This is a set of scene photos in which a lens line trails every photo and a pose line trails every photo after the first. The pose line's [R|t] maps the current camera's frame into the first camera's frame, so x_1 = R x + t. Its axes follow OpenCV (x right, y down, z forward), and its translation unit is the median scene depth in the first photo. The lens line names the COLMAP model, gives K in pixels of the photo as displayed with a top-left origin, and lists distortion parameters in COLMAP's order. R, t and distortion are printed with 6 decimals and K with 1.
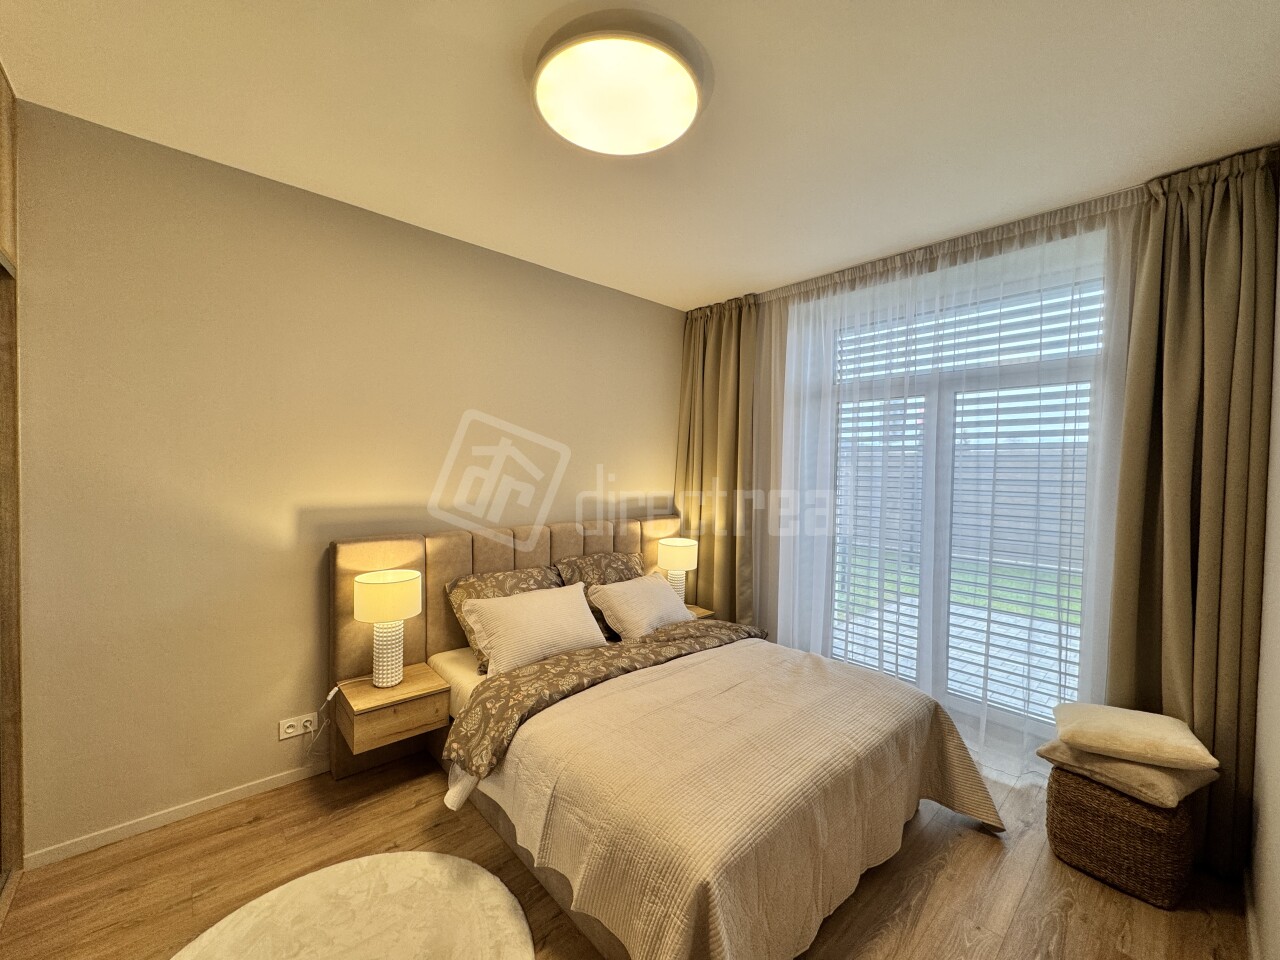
lens RADIAL K [[512.0, 0, 640.0], [0, 512.0, 480.0], [0, 0, 1]] dist [-0.000825, -0.000113]
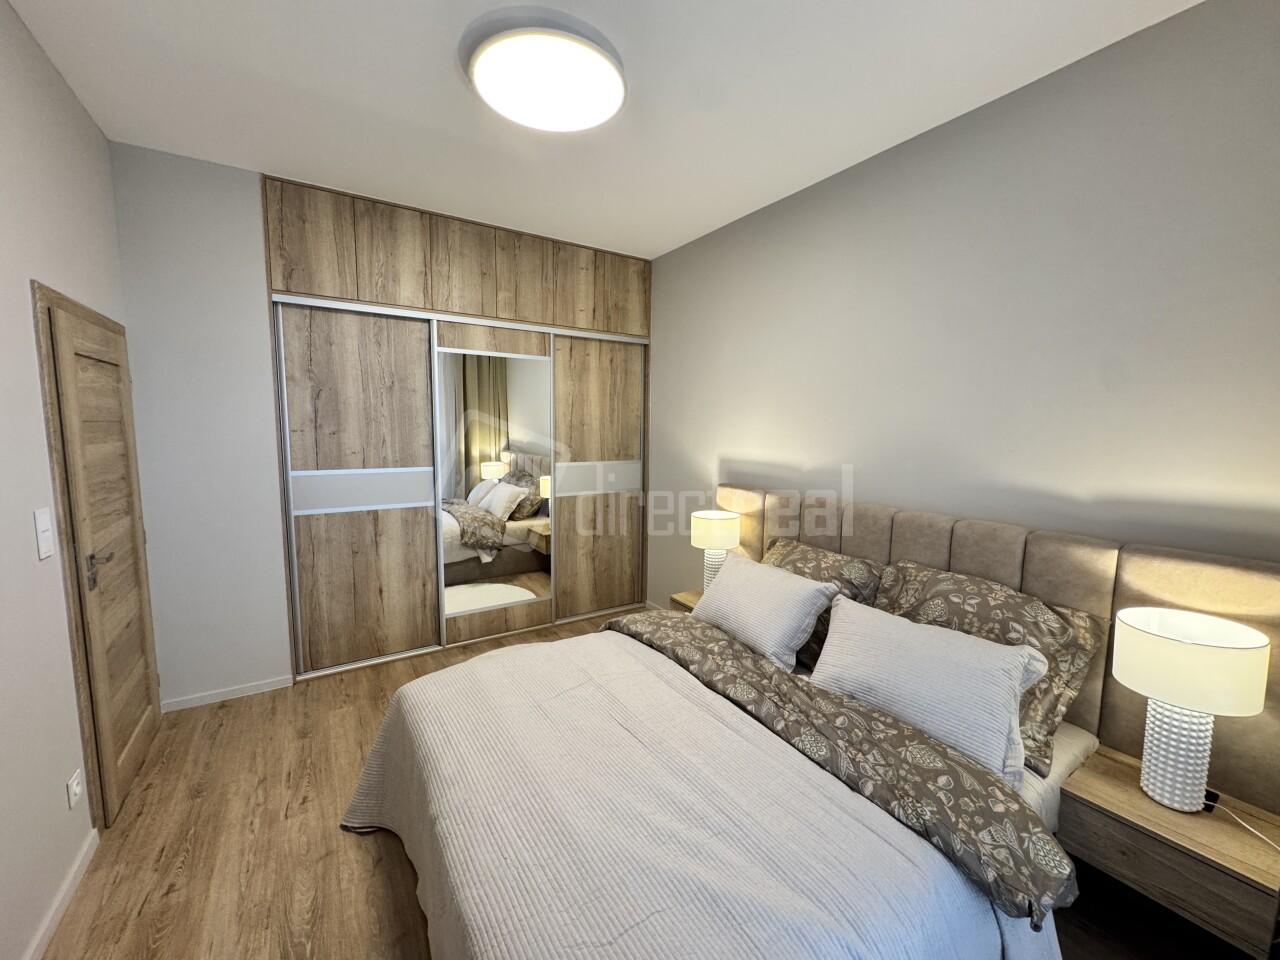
lens RADIAL K [[512.0, 0, 640.0], [0, 512.0, 480.0], [0, 0, 1]] dist [-0.000825, -0.000113]
pose [[-0.153088, 0.092177, -0.983904, 0.731447], [-0.037460, 0.994383, 0.098987, -0.013876], [0.987502, 0.052011, -0.148776, 0.949130]]
